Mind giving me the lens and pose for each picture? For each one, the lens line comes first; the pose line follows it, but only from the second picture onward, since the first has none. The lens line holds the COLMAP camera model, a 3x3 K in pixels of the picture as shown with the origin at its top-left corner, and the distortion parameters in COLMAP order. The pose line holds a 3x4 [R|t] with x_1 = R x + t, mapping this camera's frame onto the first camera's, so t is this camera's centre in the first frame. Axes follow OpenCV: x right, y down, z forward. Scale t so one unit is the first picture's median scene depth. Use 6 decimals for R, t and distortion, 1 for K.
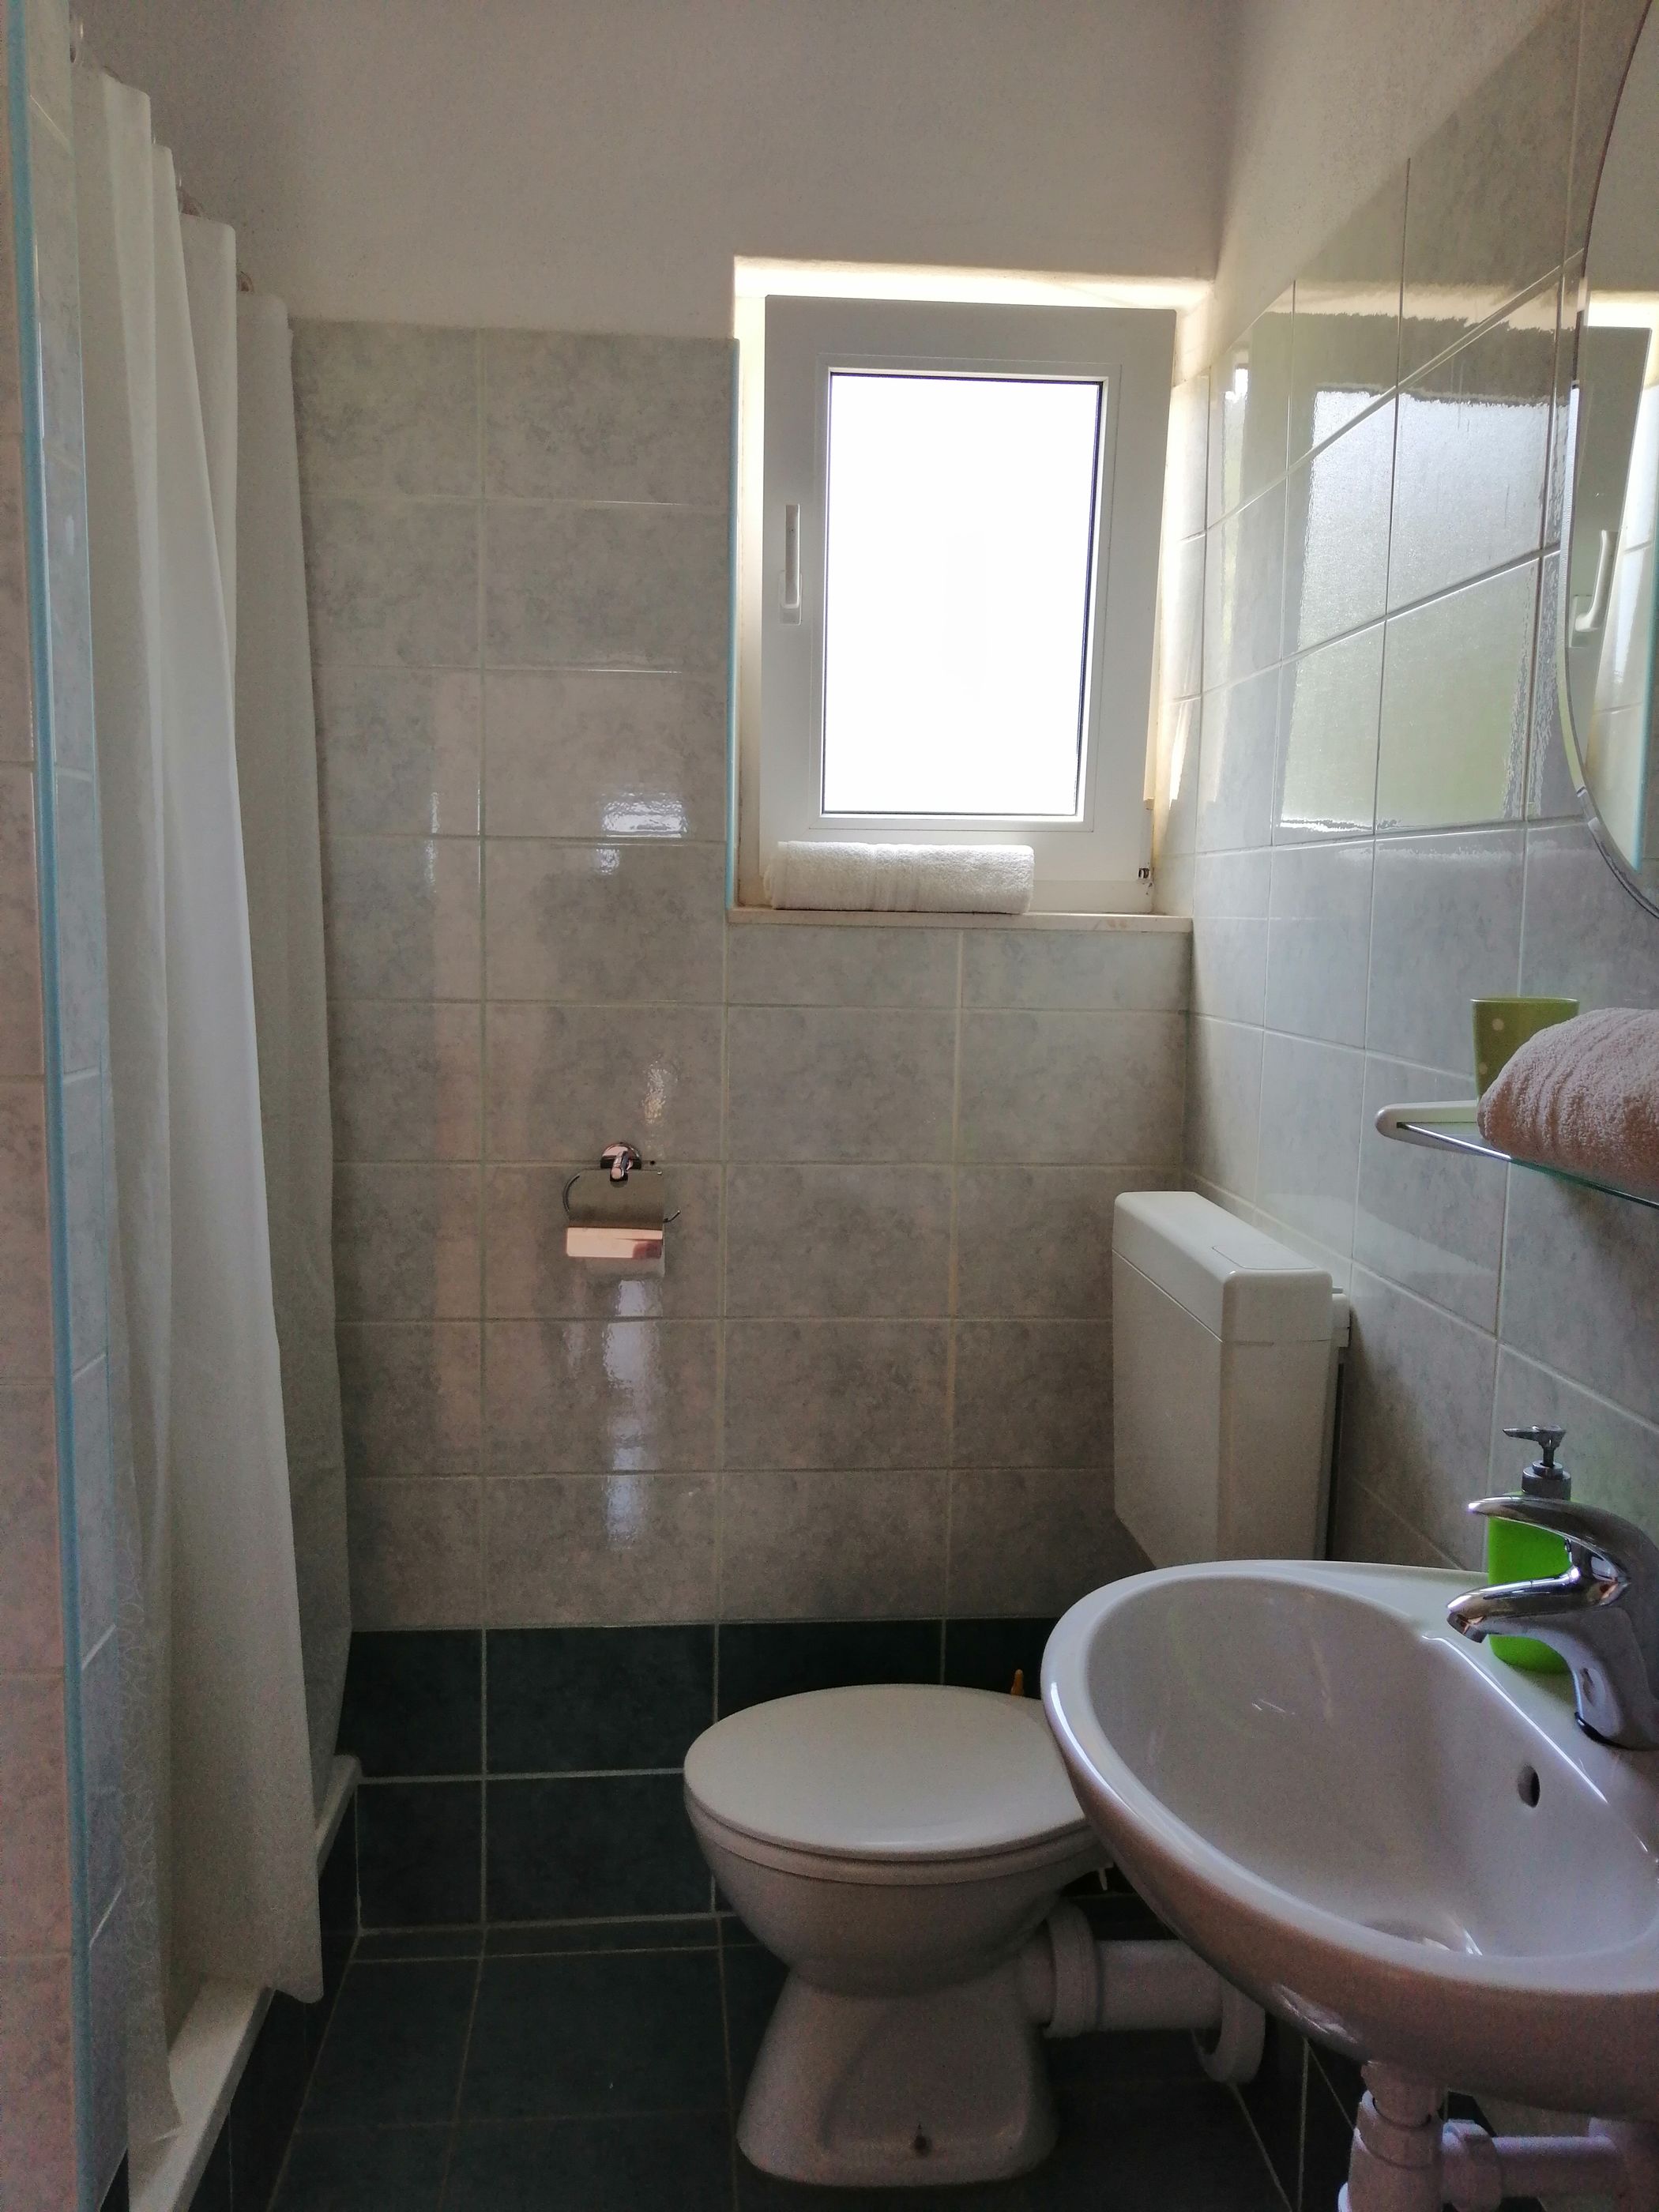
lens RADIAL K [[1739.1, 0, 829.5], [0, 1739.1, 1106.0], [0, 0, 1]] dist [-0.035641, 0.079742]
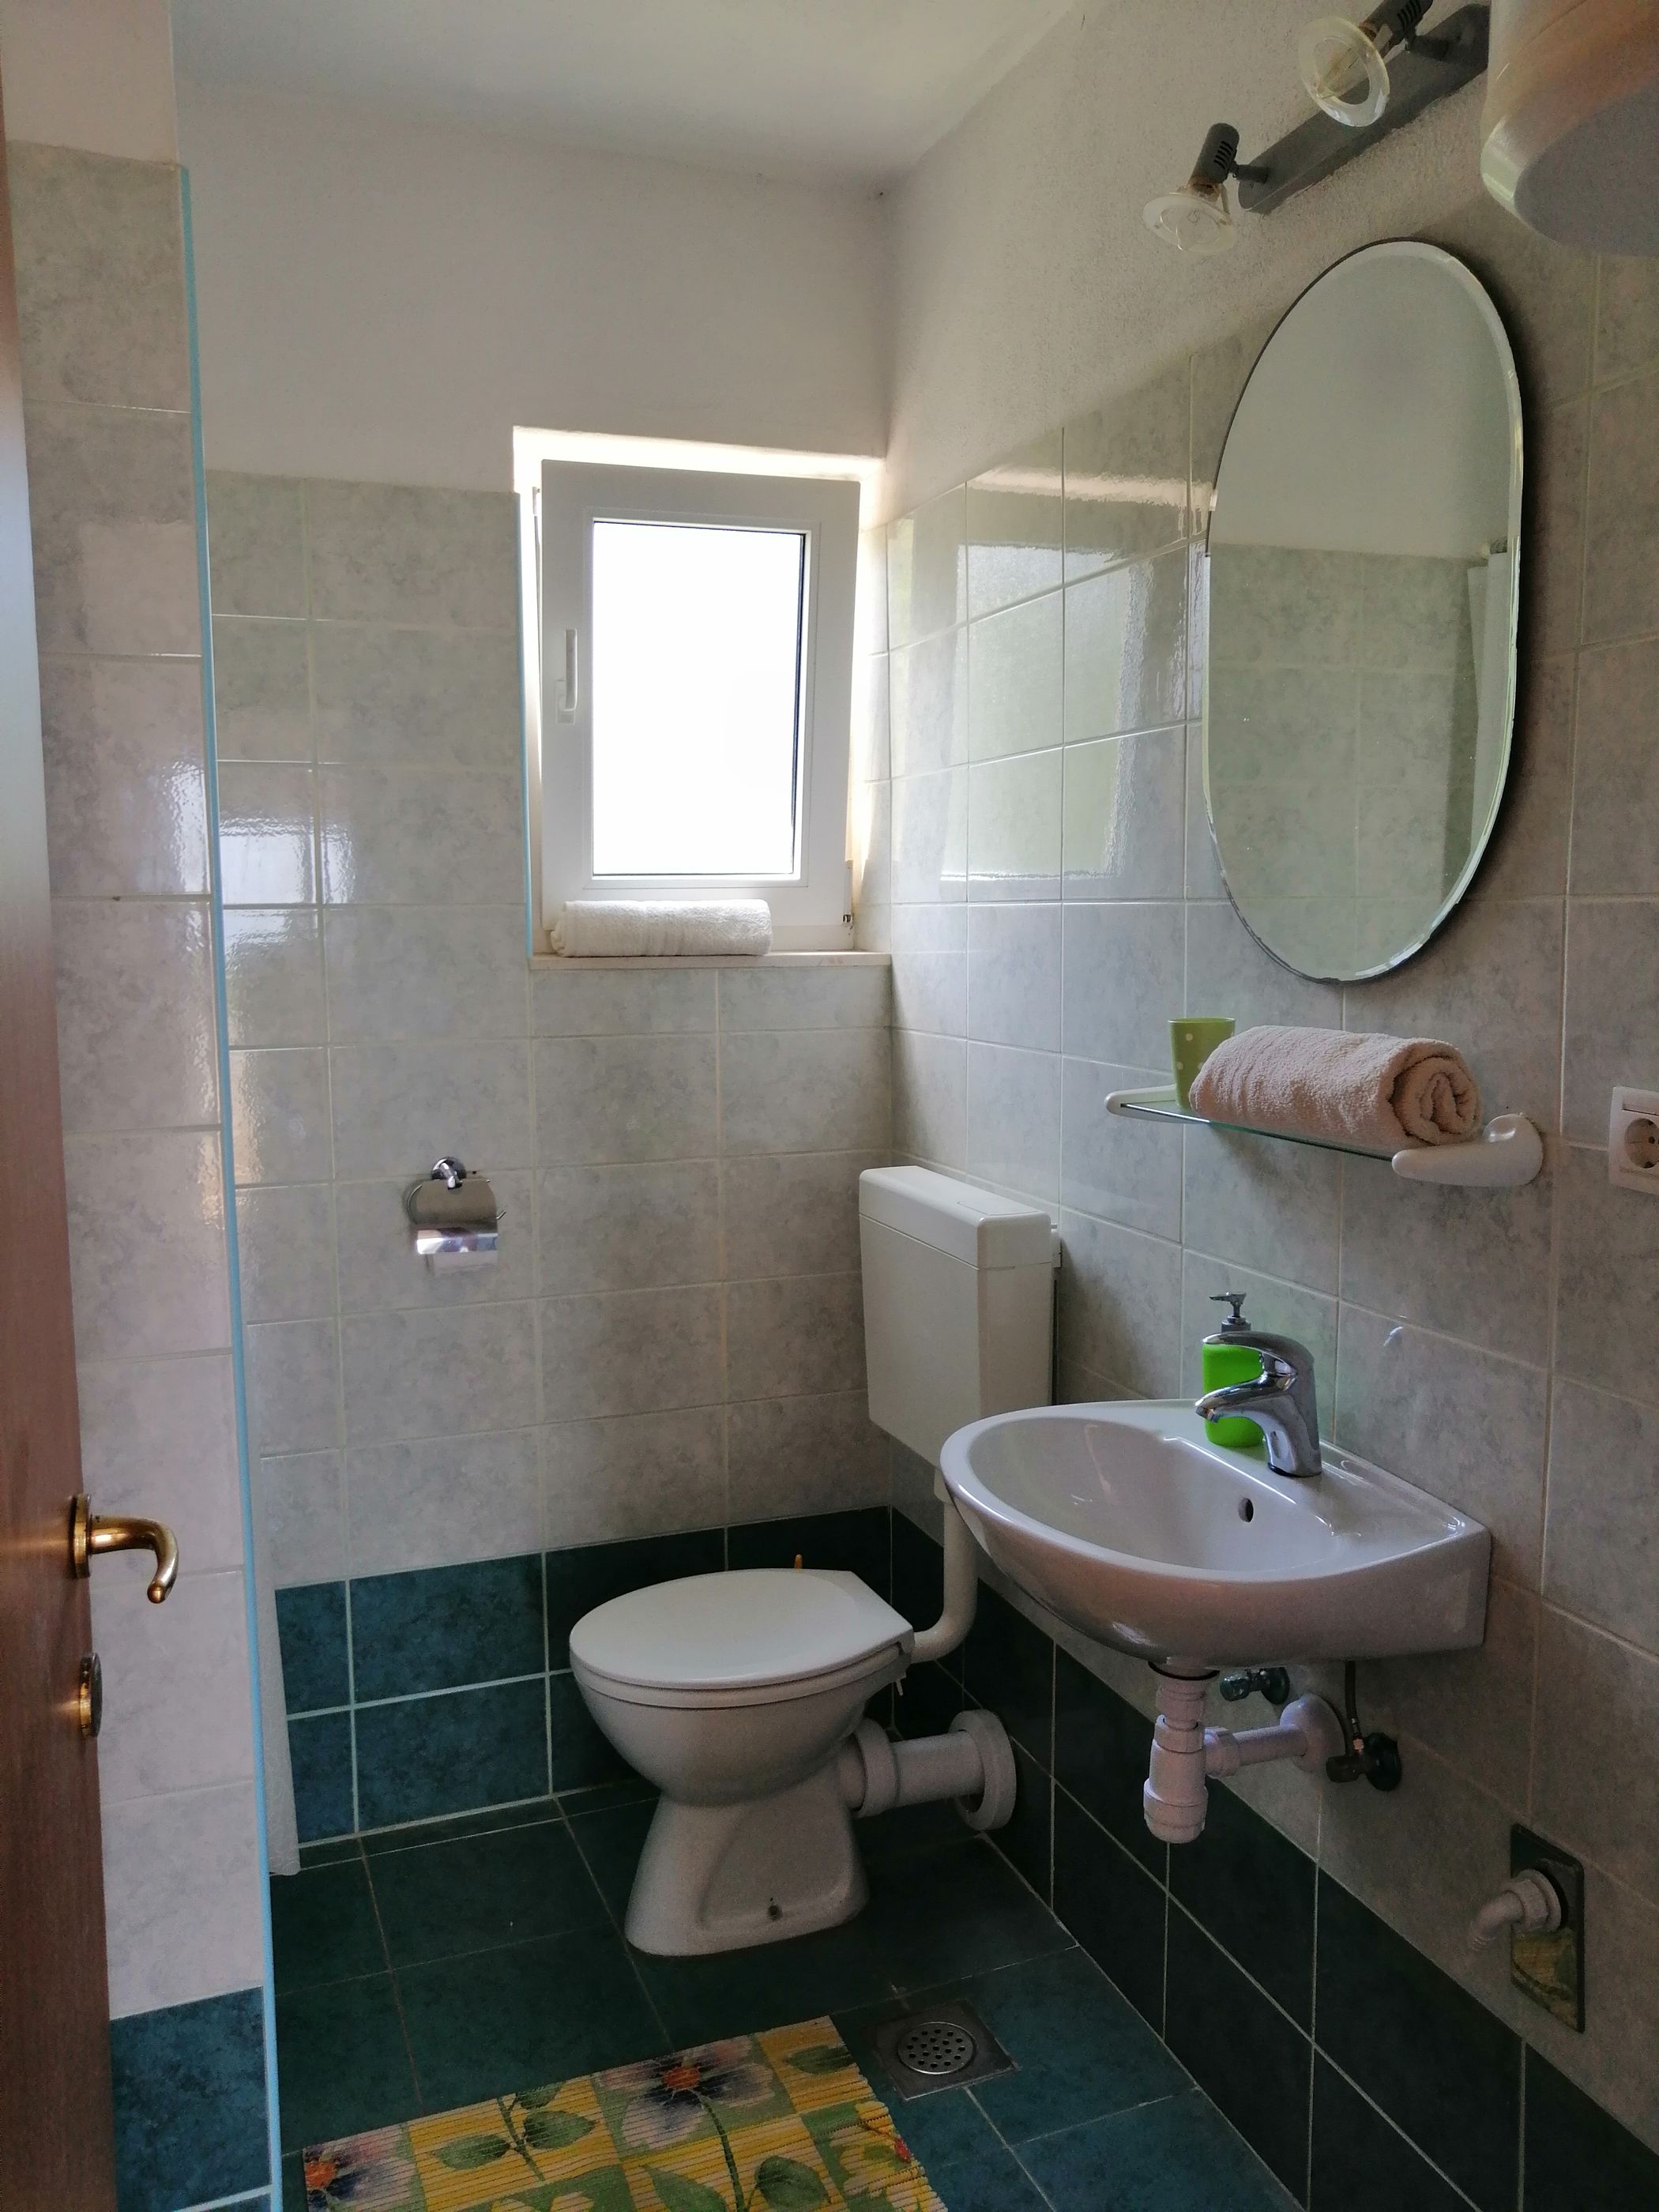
lens RADIAL K [[1732.0, 0, 829.5], [0, 1732.0, 1106.0], [0, 0, 1]] dist [-0.019652, 0.050498]
pose [[0.962632, -0.055566, 0.265051, -0.186973], [0.055786, 0.998420, 0.006700, -0.007585], [-0.265005, 0.008336, 0.964211, -0.225518]]
